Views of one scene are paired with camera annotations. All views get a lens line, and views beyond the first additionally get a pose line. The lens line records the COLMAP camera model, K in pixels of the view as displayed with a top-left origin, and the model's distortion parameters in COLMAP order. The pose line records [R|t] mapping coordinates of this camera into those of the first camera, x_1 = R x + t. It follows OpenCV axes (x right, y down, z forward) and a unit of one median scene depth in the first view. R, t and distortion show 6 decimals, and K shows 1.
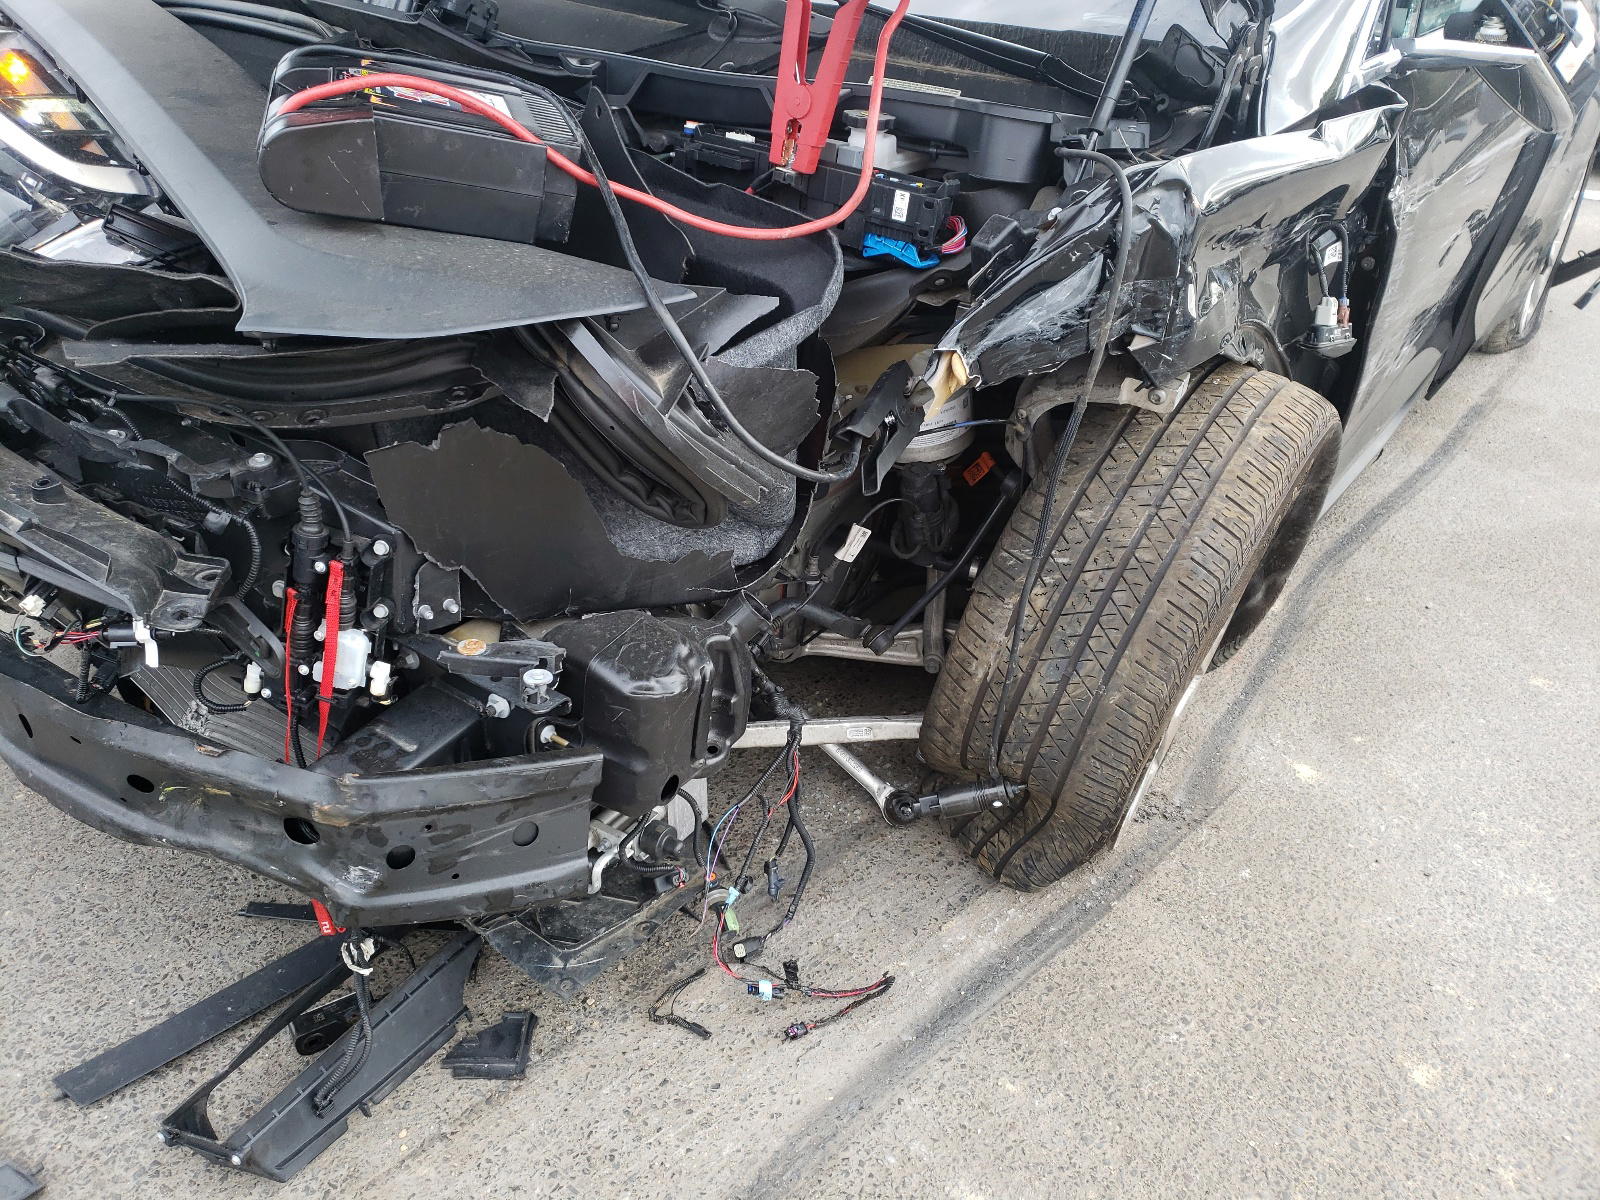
lens RADIAL K [[1233.0, 0, 800.0], [0, 1233.0, 600.0], [0, 0, 1]] dist [0.001779, -0.011885]
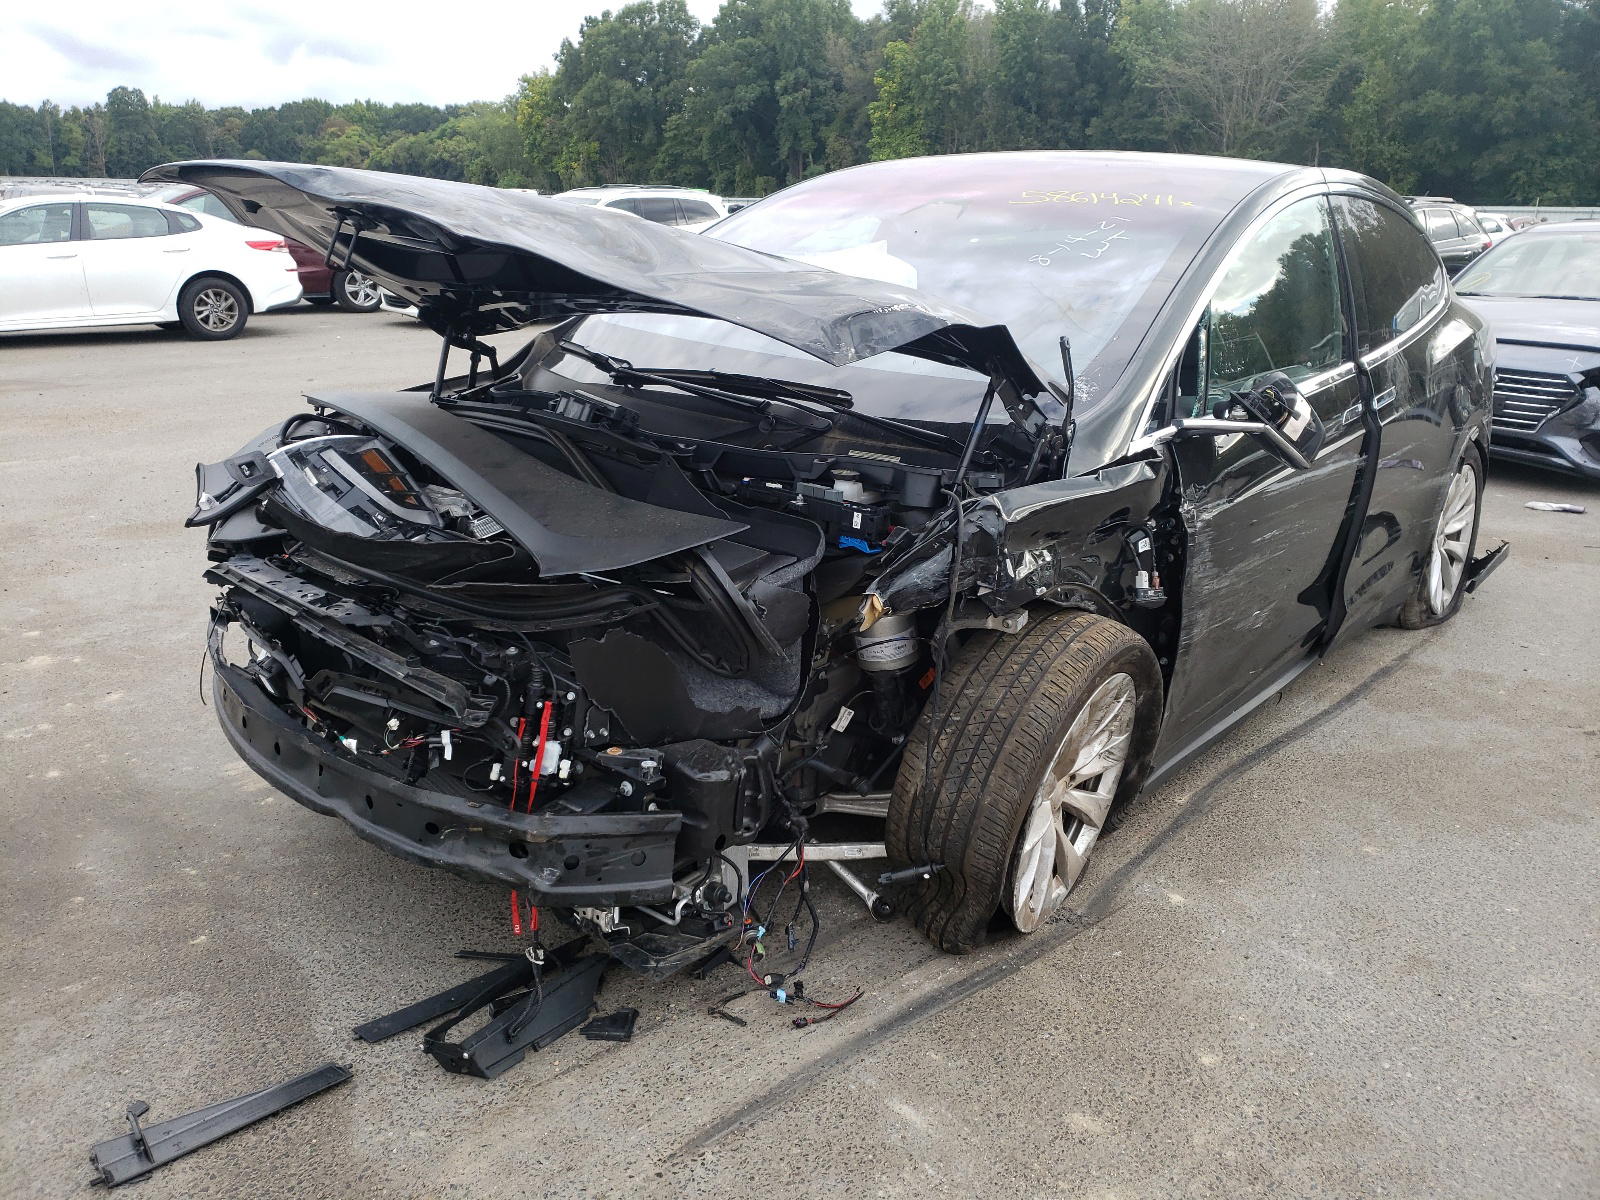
lens RADIAL K [[1214.6, 0, 779.5], [0, 1214.6, 619.0], [0, 0, 1]] dist [-0.001653, -0.203815]
pose [[0.995121, -0.006898, -0.098417, 0.134790], [-0.015941, 0.973204, -0.229389, 0.217311], [0.097362, 0.229838, 0.968347, -0.659058]]
